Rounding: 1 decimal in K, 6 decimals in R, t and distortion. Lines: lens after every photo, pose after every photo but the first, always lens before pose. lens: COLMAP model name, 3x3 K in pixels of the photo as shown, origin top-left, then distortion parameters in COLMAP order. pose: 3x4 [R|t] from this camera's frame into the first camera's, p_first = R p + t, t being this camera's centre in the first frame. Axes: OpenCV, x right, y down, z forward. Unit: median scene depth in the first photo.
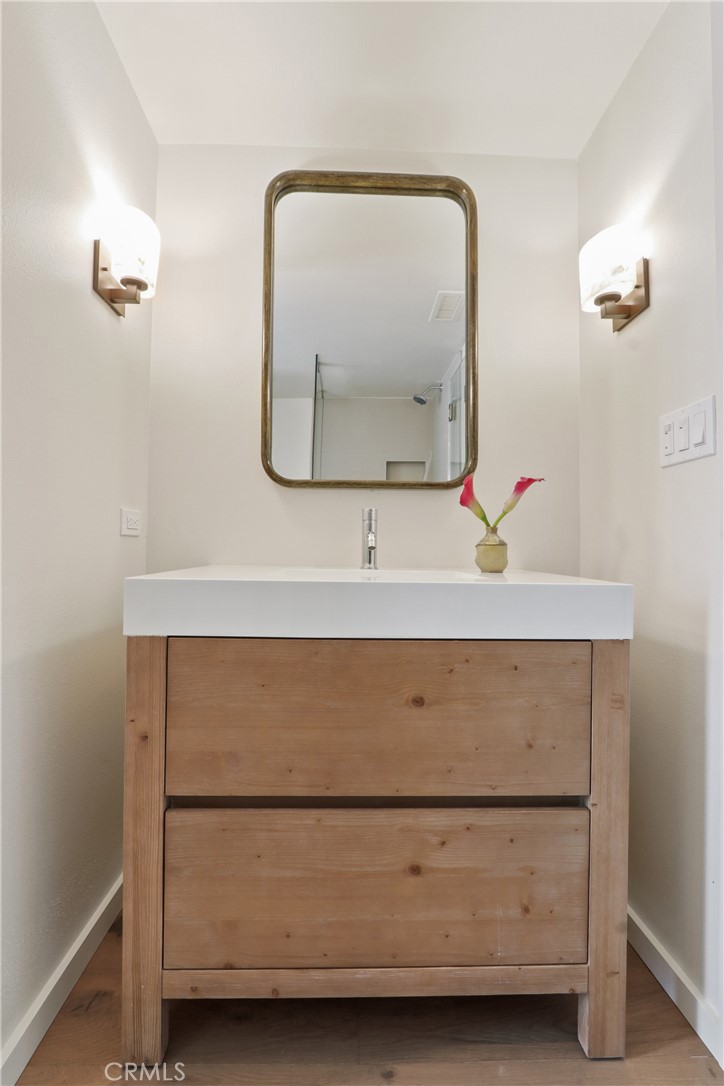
lens RADIAL K [[499.4, 0, 361.2], [0, 499.4, 538.7], [0, 0, 1]] dist [-0.019596, 0.004214]
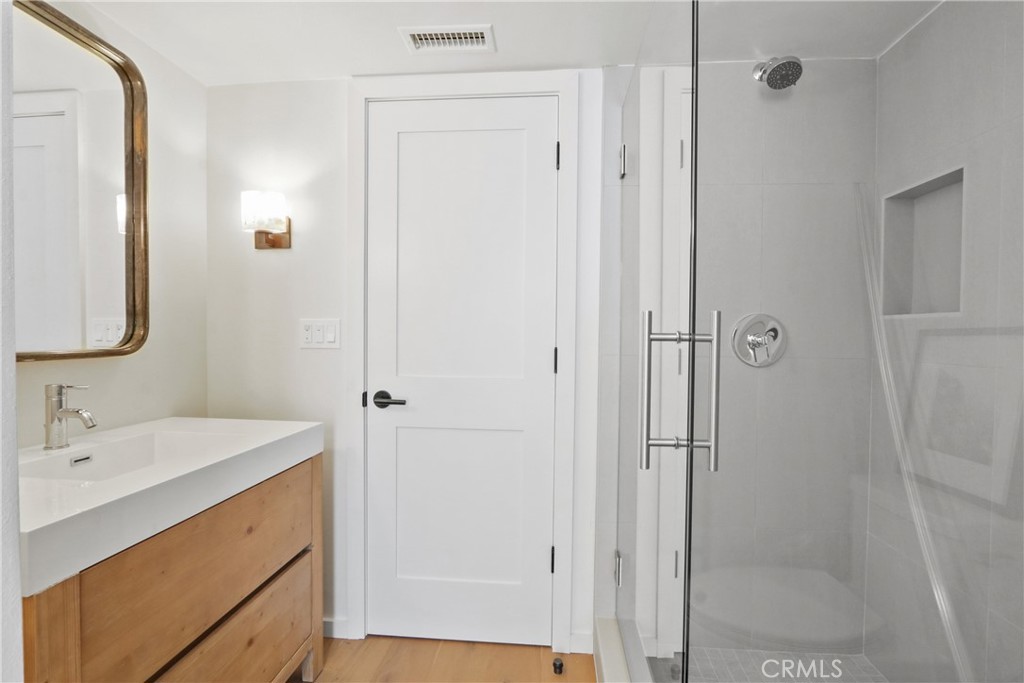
lens RADIAL K [[470.9, 0, 517.6], [0, 470.9, 347.1], [0, 0, 1]] dist [-0.019596, 0.004214]
pose [[0.114983, -0.038331, 0.992628, -1.136858], [-0.029754, 0.998674, 0.042011, -0.292628], [-0.992922, -0.034366, 0.113690, 0.078284]]
